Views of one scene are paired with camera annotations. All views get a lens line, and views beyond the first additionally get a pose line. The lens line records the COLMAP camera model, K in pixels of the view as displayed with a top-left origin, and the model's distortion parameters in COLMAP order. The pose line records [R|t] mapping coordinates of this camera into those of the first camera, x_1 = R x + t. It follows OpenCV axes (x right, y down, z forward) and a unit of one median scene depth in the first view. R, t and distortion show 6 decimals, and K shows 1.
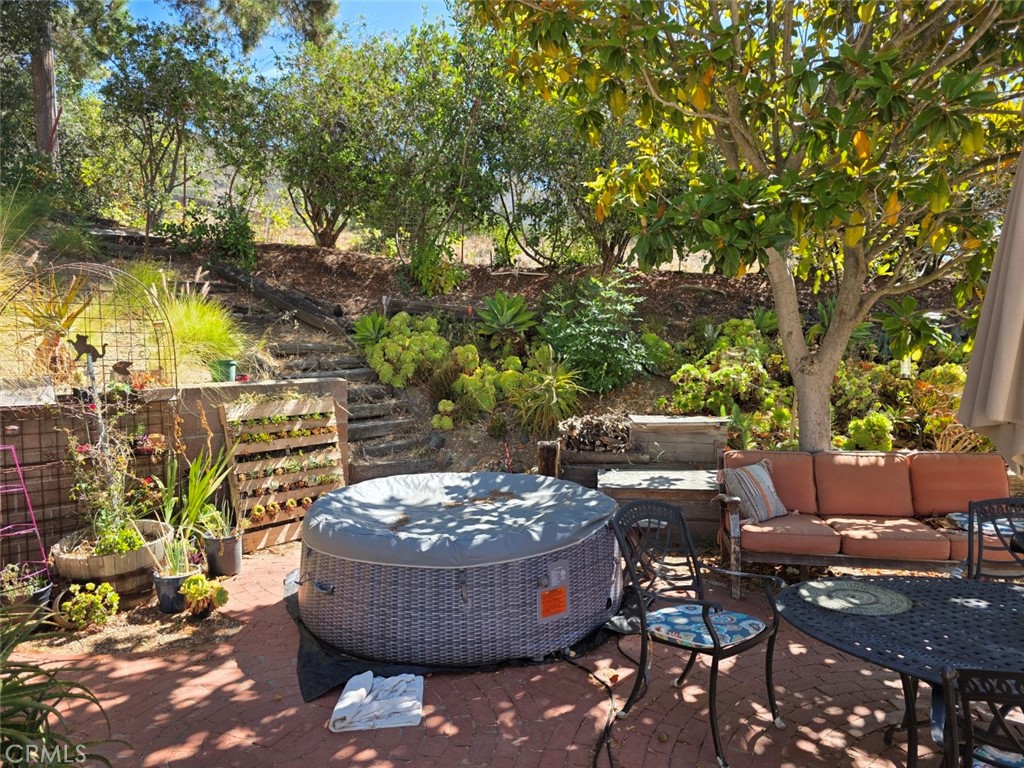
lens RADIAL K [[694.8, 0, 517.7], [0, 694.8, 382.3], [0, 0, 1]] dist [0.058011, -0.054239]
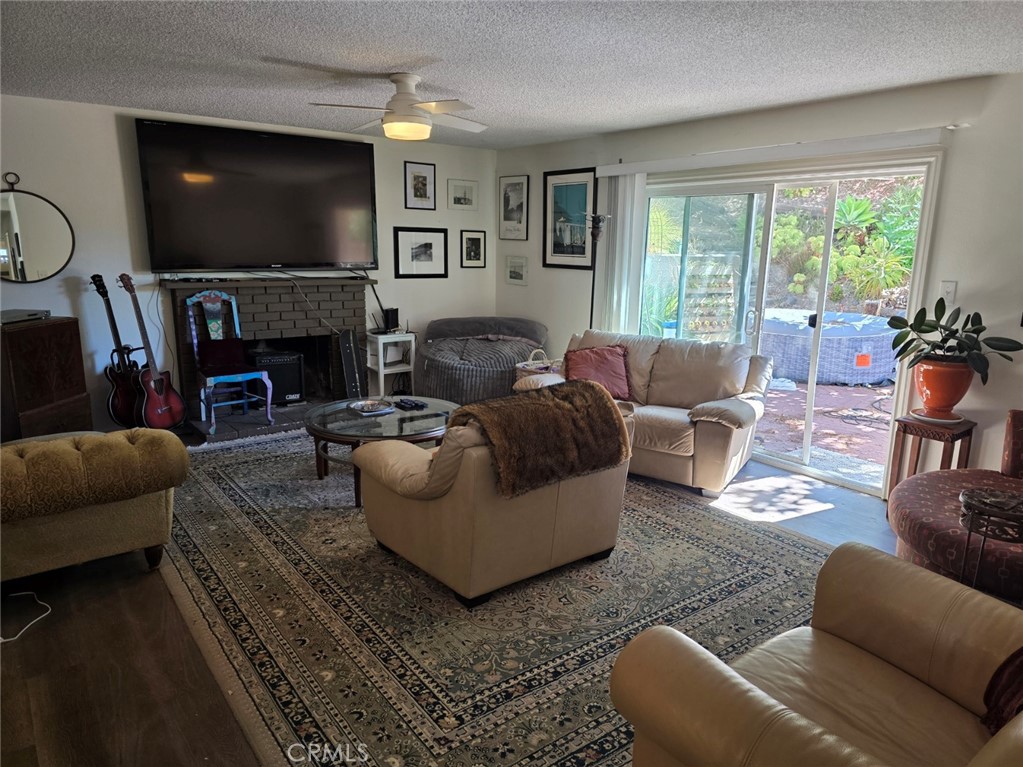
lens RADIAL K [[681.9, 0, 519.1], [0, 681.9, 384.9], [0, 0, 1]] dist [0.070306, -0.055490]
pose [[0.902490, 0.118148, -0.414190, -0.005629], [-0.049596, 0.983752, 0.172549, 0.035476], [0.427846, -0.135181, 0.893686, -0.626250]]
